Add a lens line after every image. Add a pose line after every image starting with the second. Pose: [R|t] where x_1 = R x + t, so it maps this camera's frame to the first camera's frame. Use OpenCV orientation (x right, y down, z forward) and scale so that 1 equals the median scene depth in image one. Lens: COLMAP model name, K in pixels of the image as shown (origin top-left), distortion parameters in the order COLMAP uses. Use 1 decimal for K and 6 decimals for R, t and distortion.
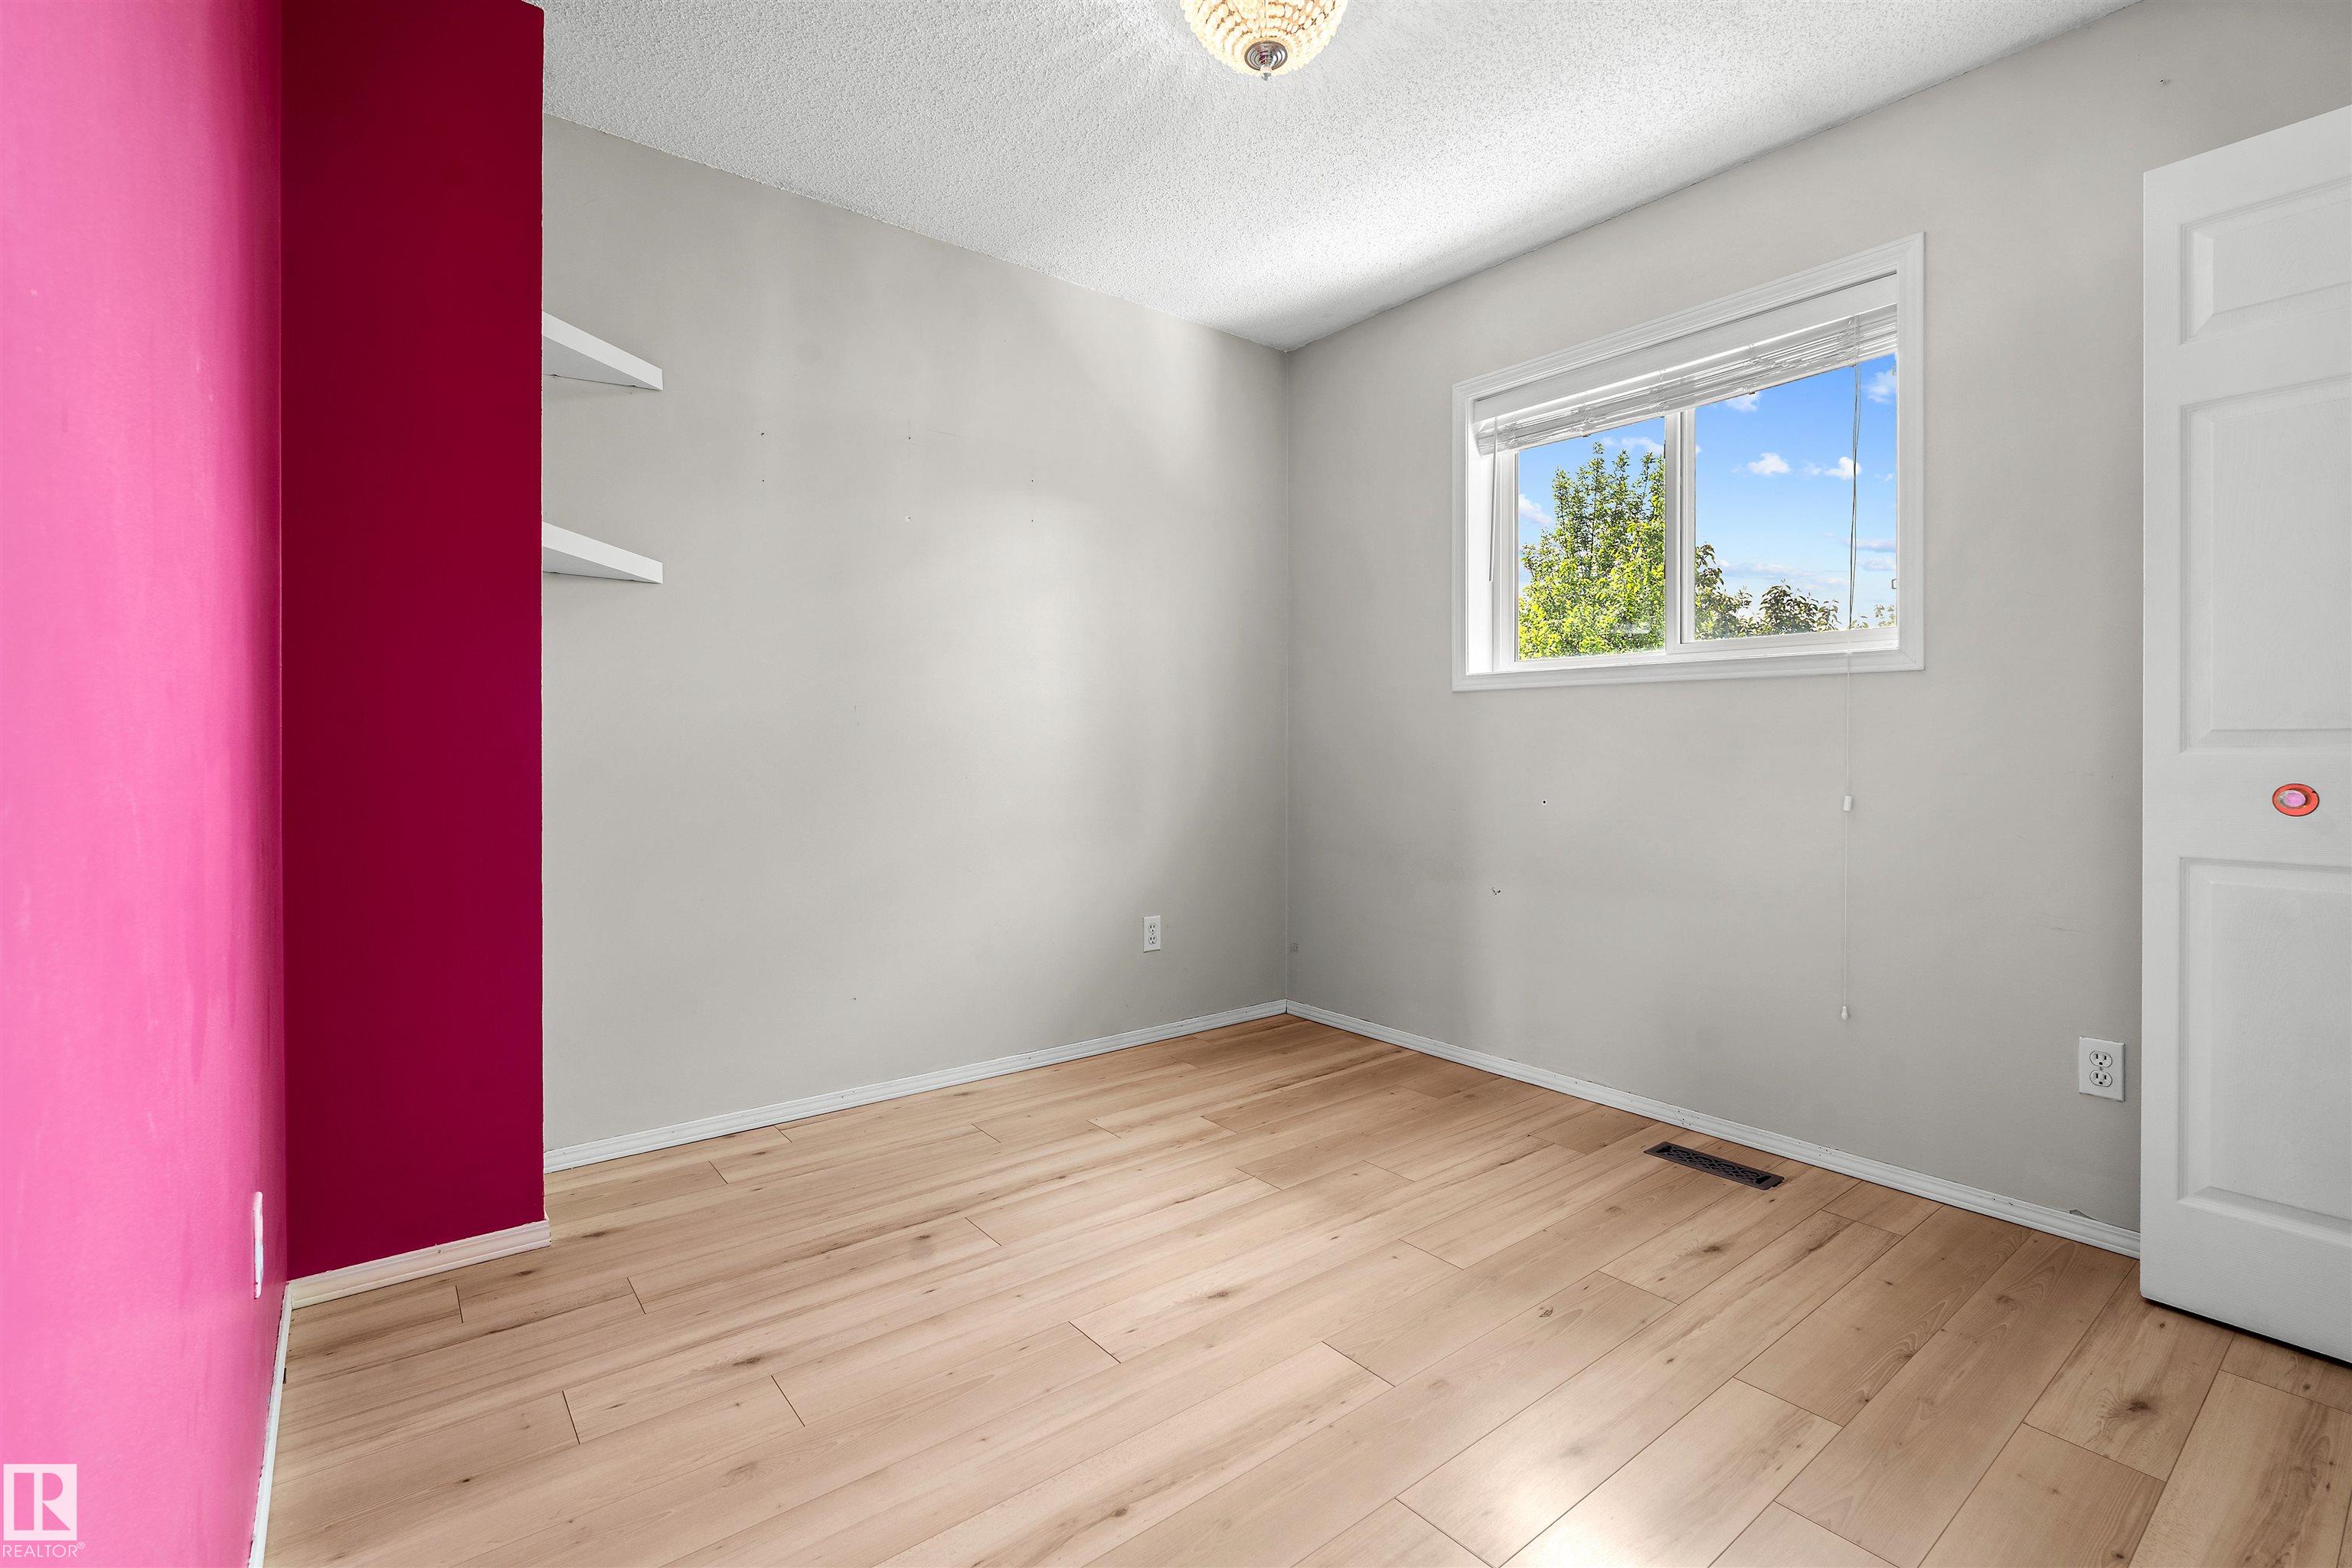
lens RADIAL K [[1040.5, 0, 1183.6], [0, 1040.5, 759.4], [0, 0, 1]] dist [-0.009723, 0.000624]
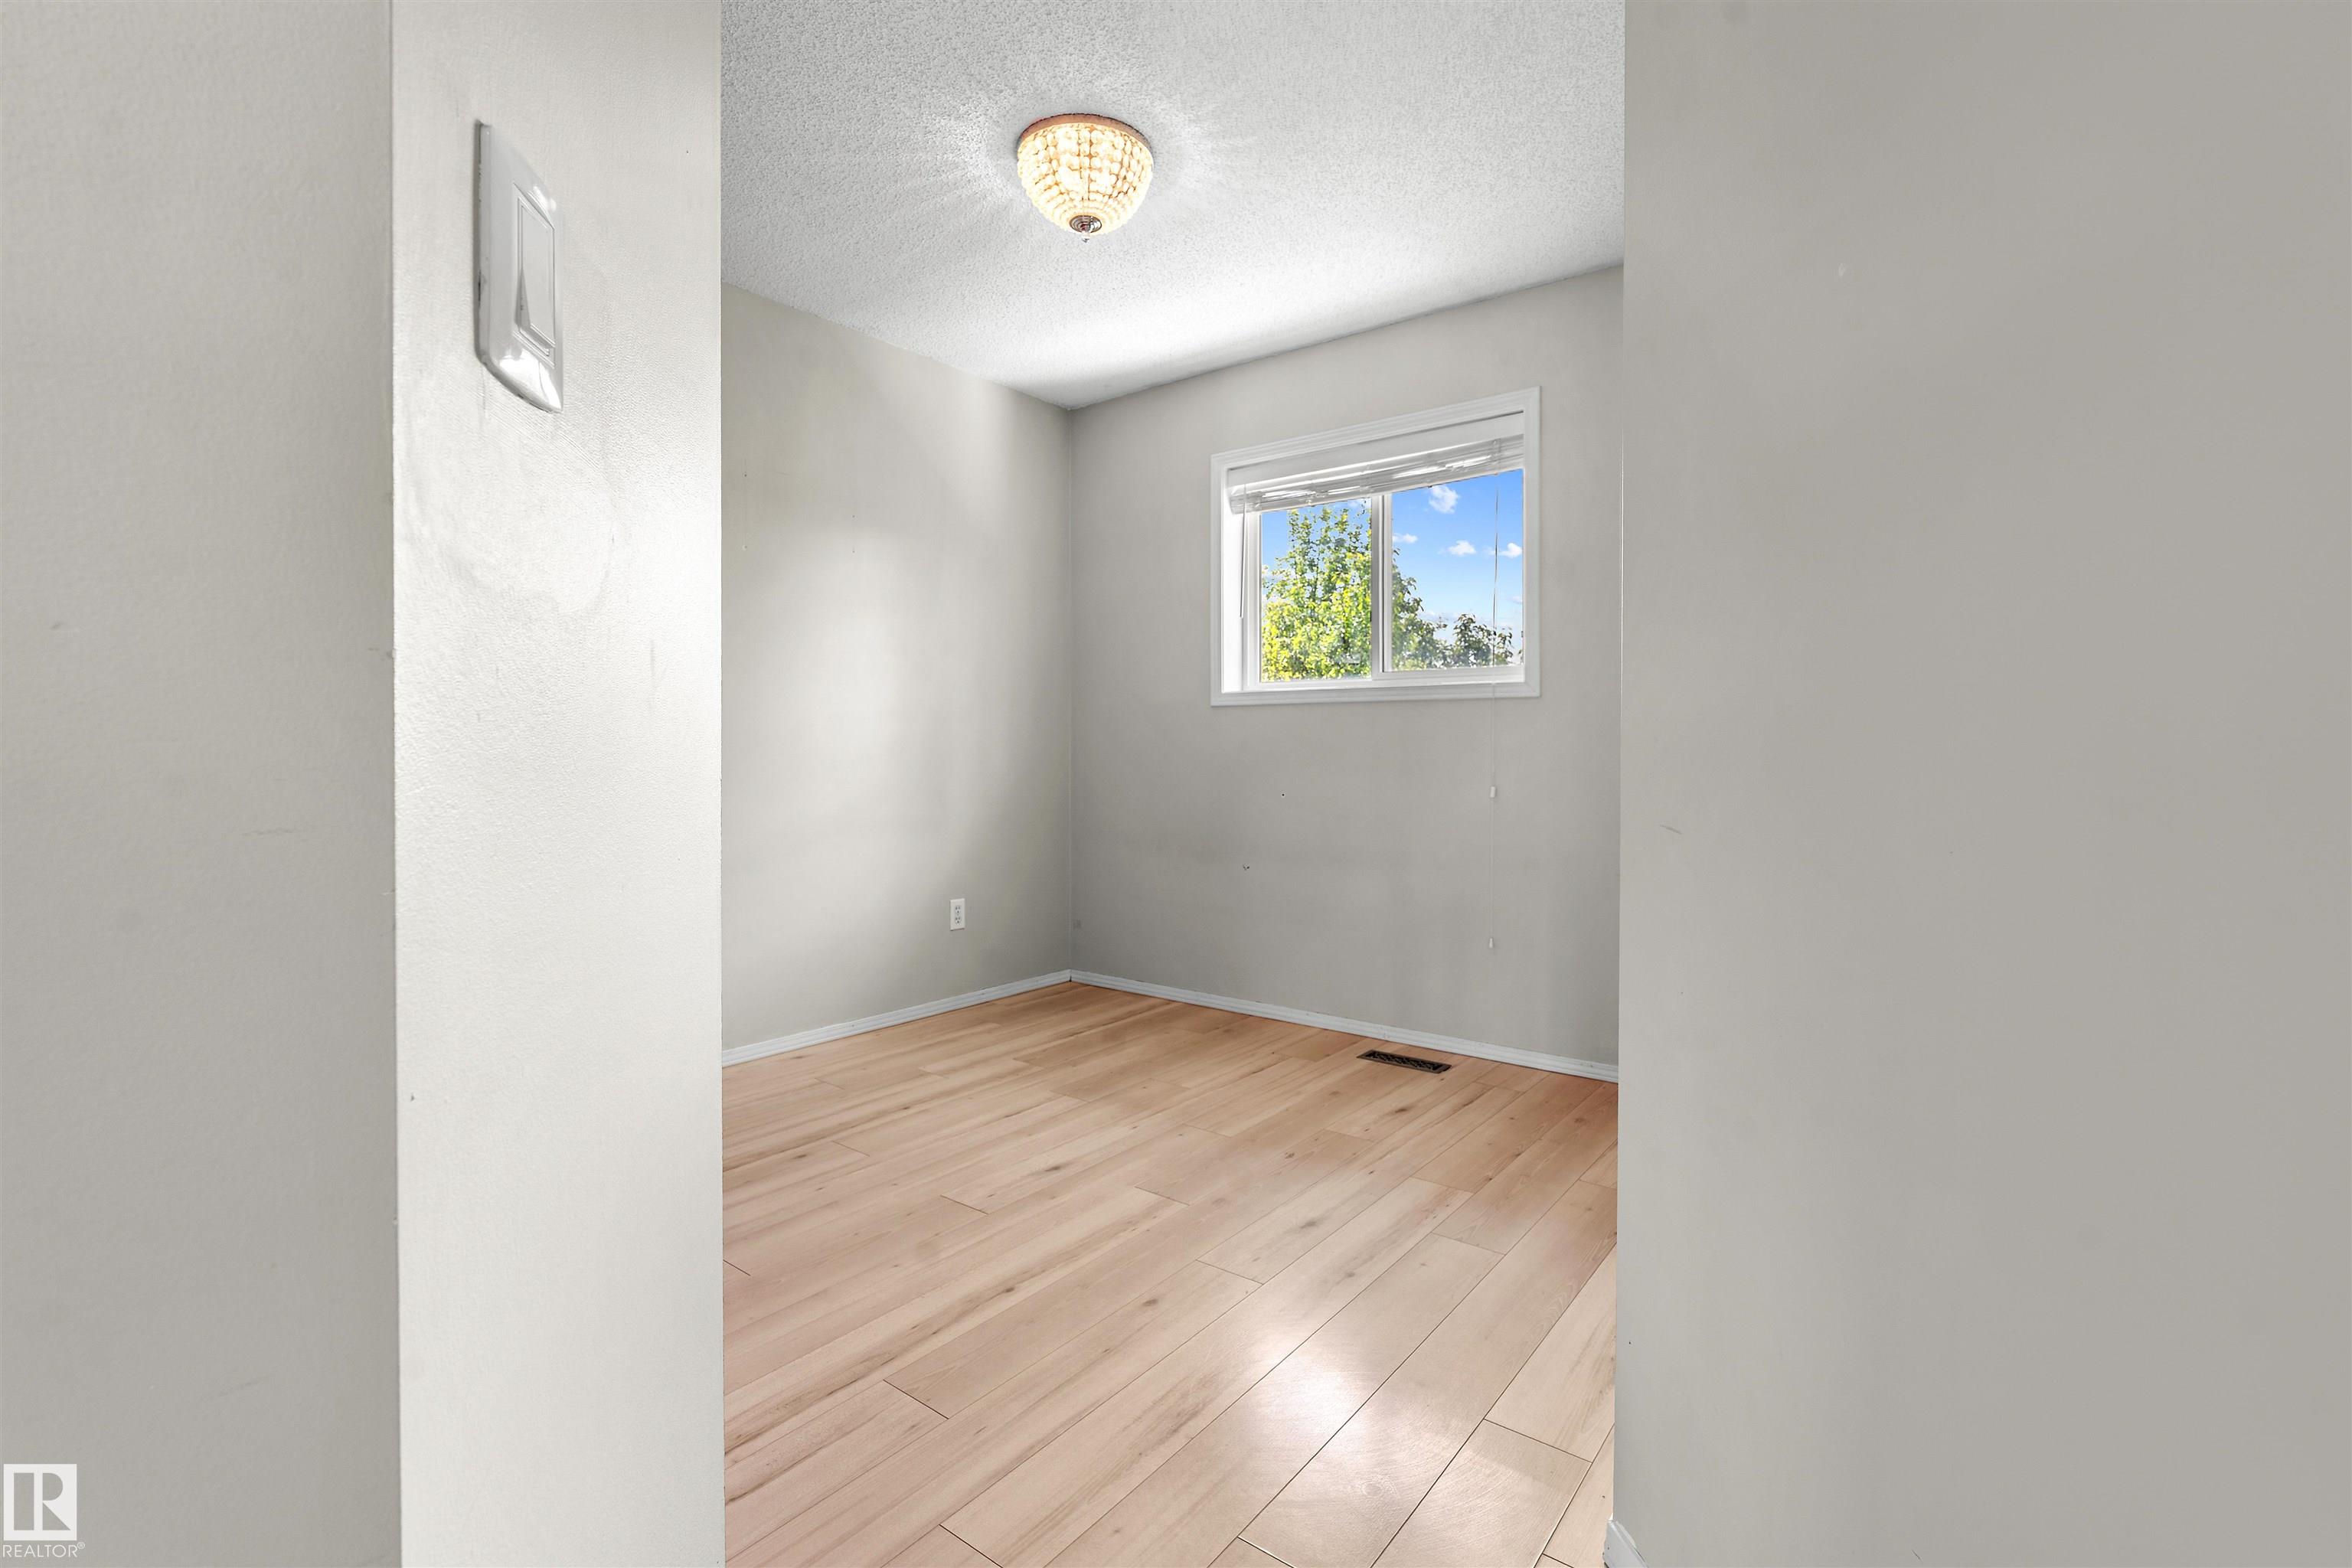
lens RADIAL K [[1040.5, 0, 1183.1], [0, 1040.5, 771.5], [0, 0, 1]] dist [-0.009723, 0.000624]
pose [[0.969859, -0.004627, 0.243623, -0.100854], [0.002843, 0.999967, 0.007674, 0.003611], [-0.243650, -0.006750, 0.969840, -0.251721]]
